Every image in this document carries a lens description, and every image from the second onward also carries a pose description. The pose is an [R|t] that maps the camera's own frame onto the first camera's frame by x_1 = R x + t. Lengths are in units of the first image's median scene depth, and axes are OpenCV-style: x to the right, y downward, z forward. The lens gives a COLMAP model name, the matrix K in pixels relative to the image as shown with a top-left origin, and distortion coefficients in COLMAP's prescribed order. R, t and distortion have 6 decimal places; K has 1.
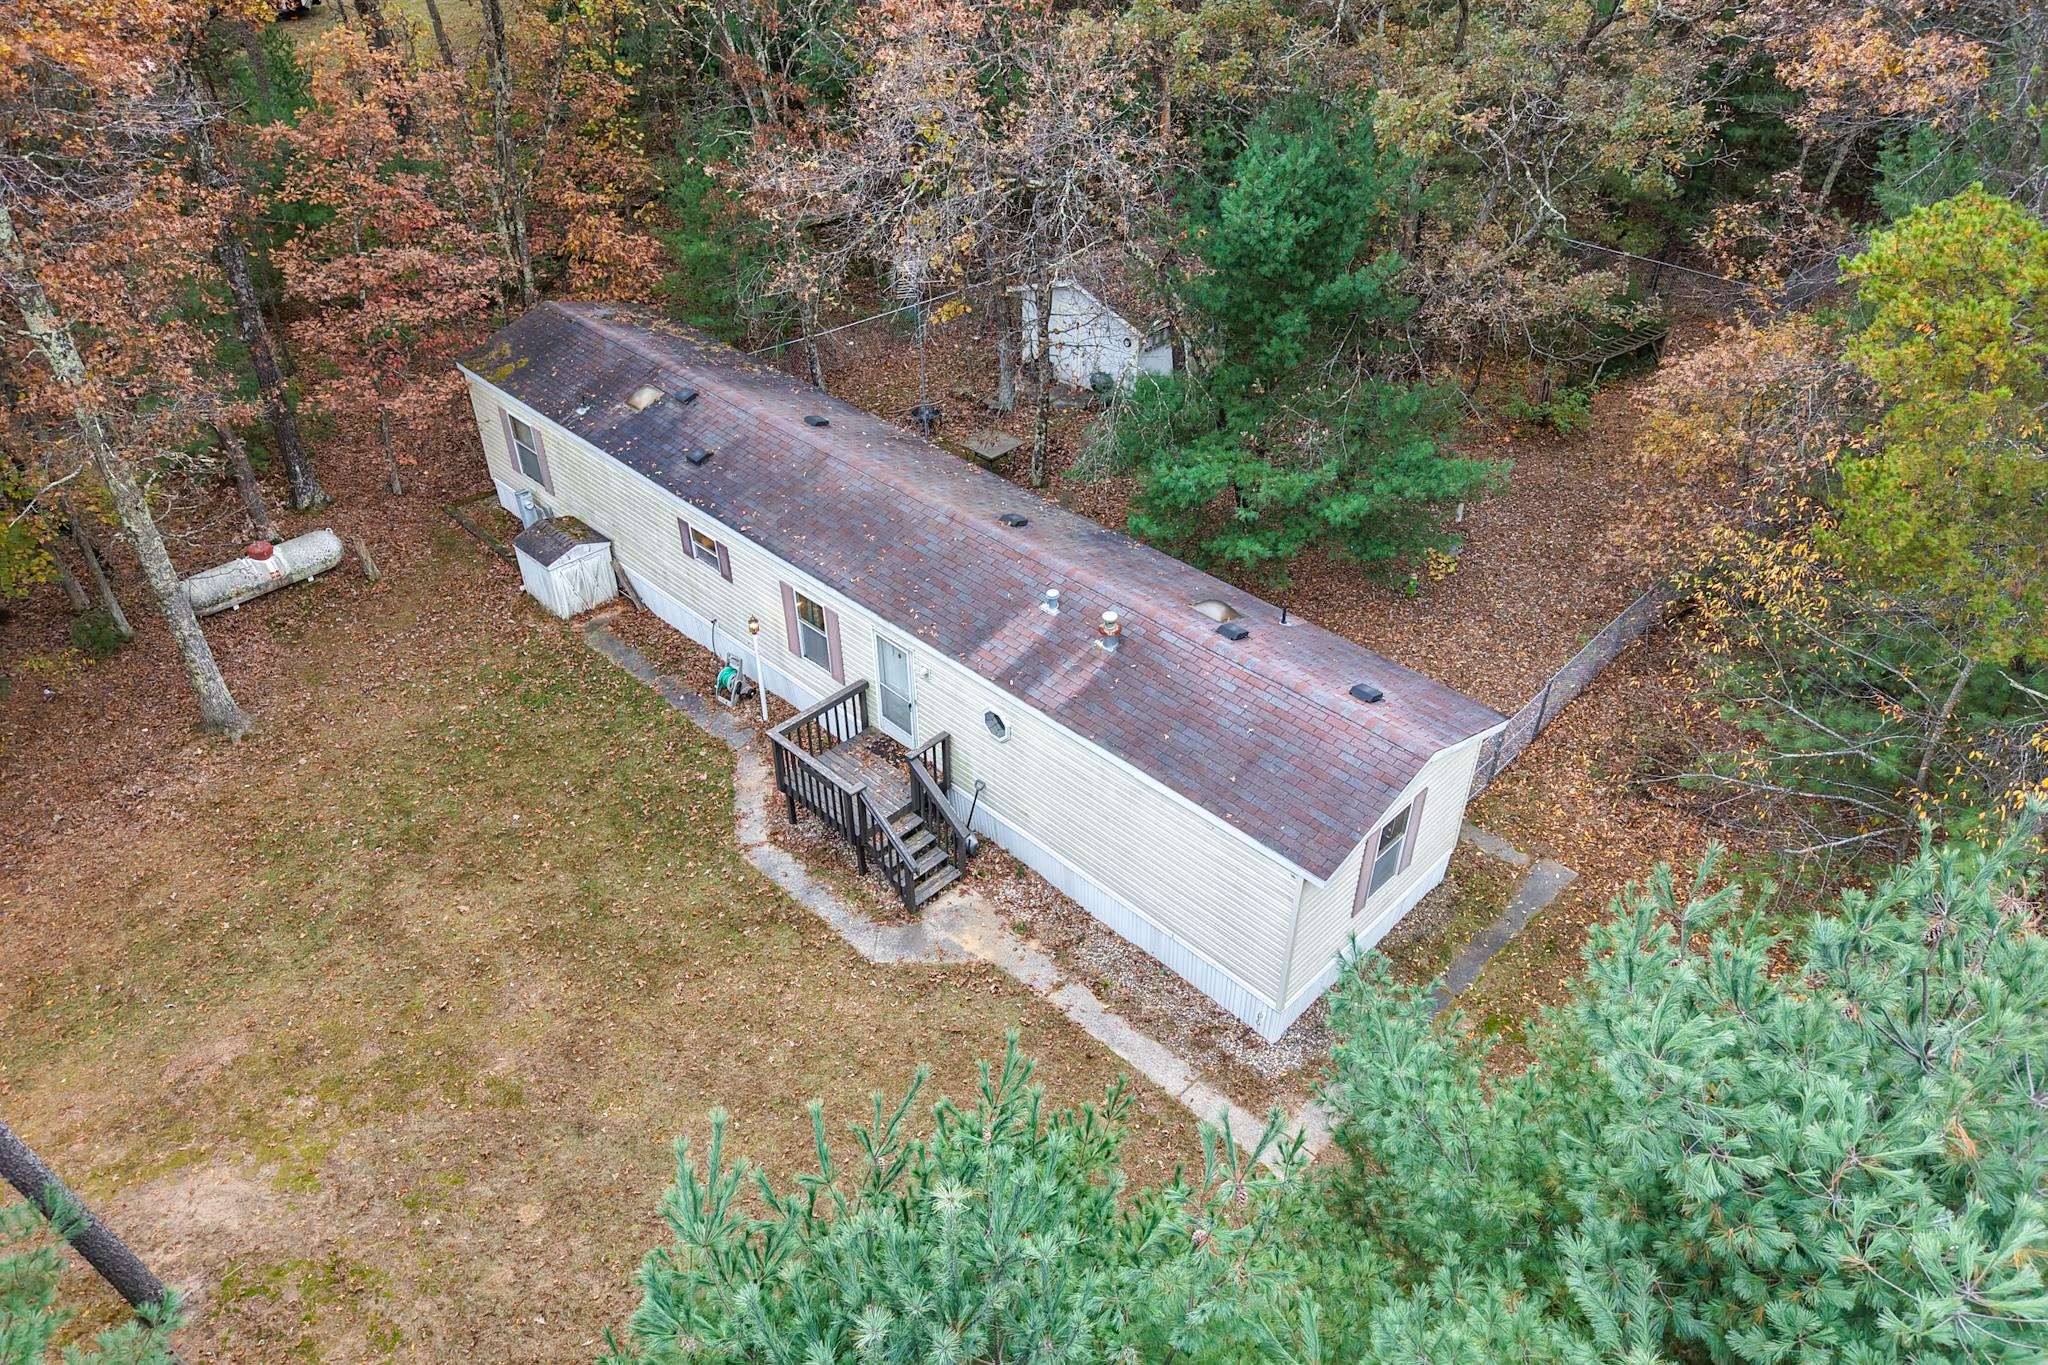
lens RADIAL K [[1391.8, 0, 1034.3], [0, 1391.8, 676.3], [0, 0, 1]] dist [0.007566, -0.003840]
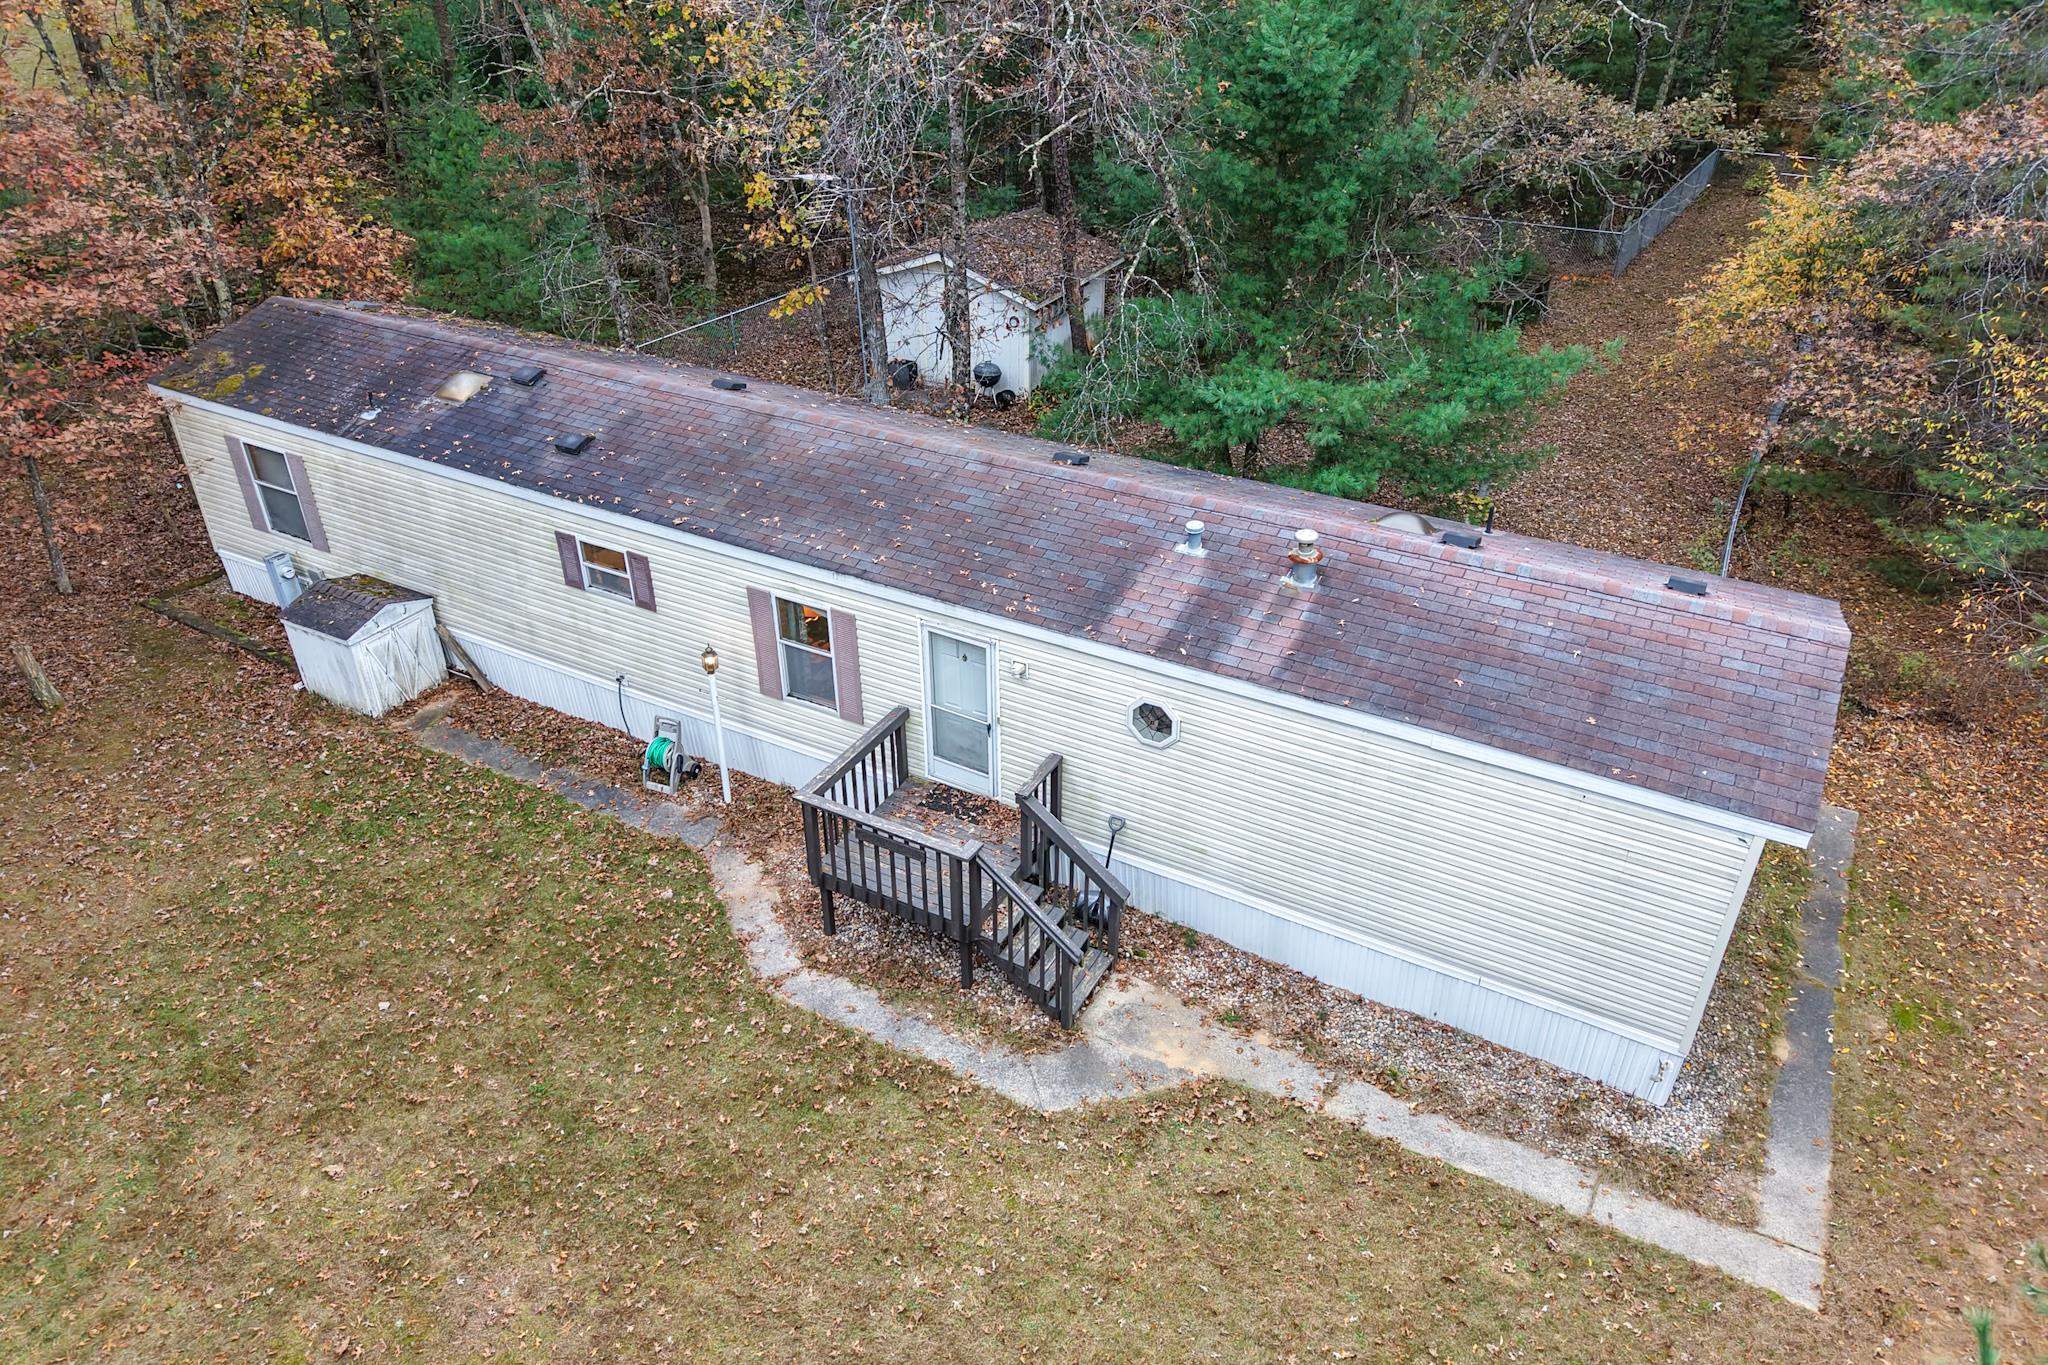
lens RADIAL K [[1391.8, 0, 1028.7], [0, 1391.8, 676.8], [0, 0, 1]] dist [0.007566, -0.003840]
pose [[0.965174, -0.139770, 0.221140, -0.217267], [0.158626, 0.984864, -0.069855, 0.046788], [-0.208029, 0.102501, 0.972737, 0.326712]]
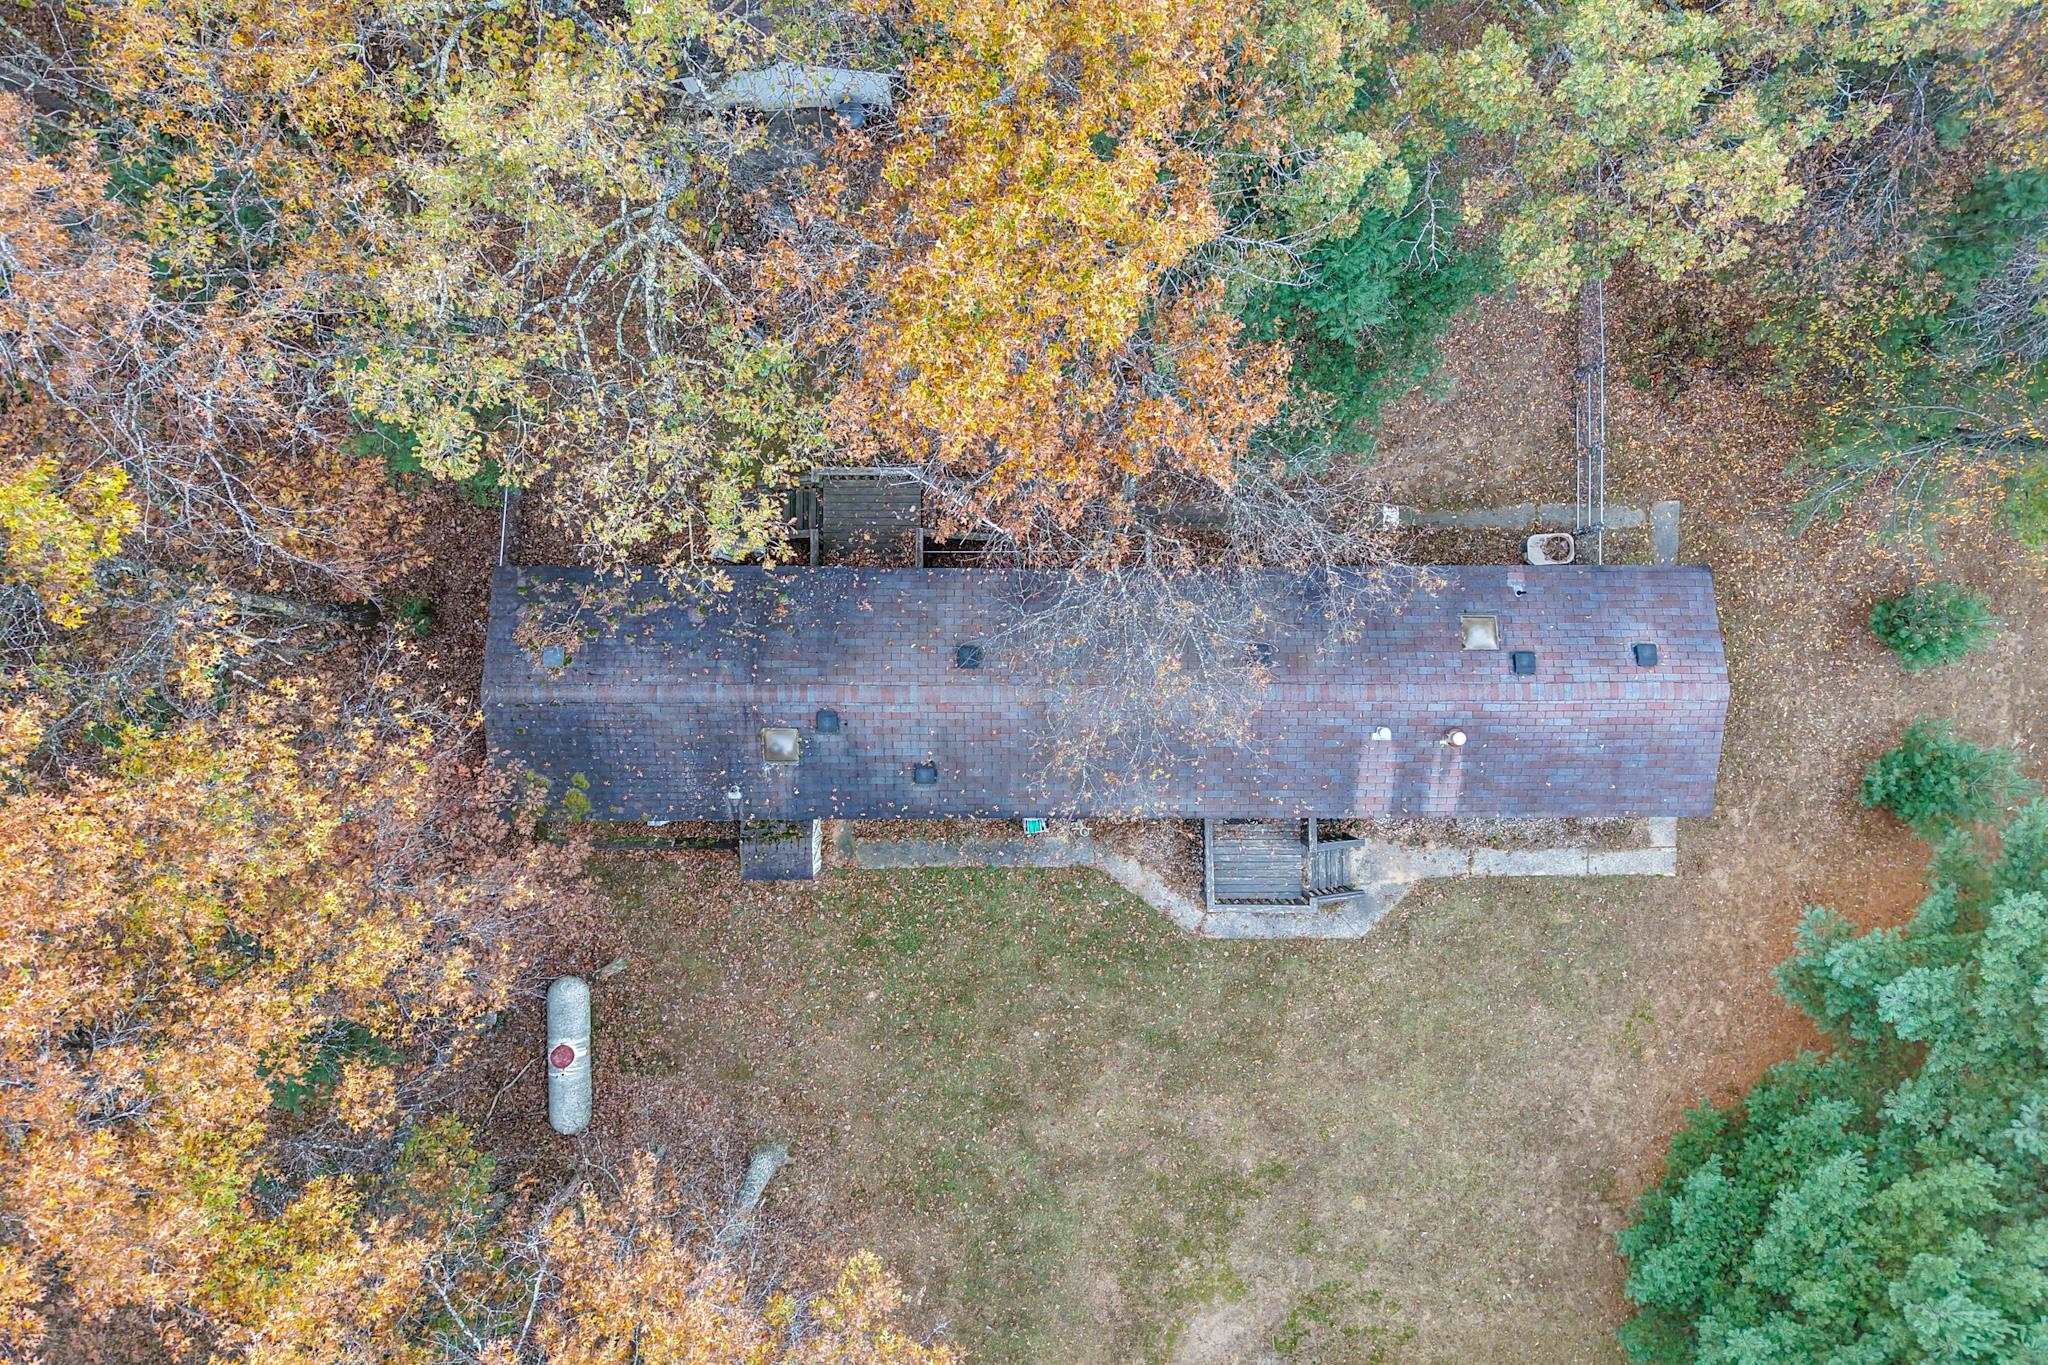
lens RADIAL K [[1391.8, 0, 1021.8], [0, 1391.8, 689.2], [0, 0, 1]] dist [0.007566, -0.003840]
pose [[0.716407, -0.697600, -0.010706, -0.156872], [0.405019, 0.403345, 0.820531, -1.086265], [-0.568085, -0.592171, 0.571501, 0.495714]]
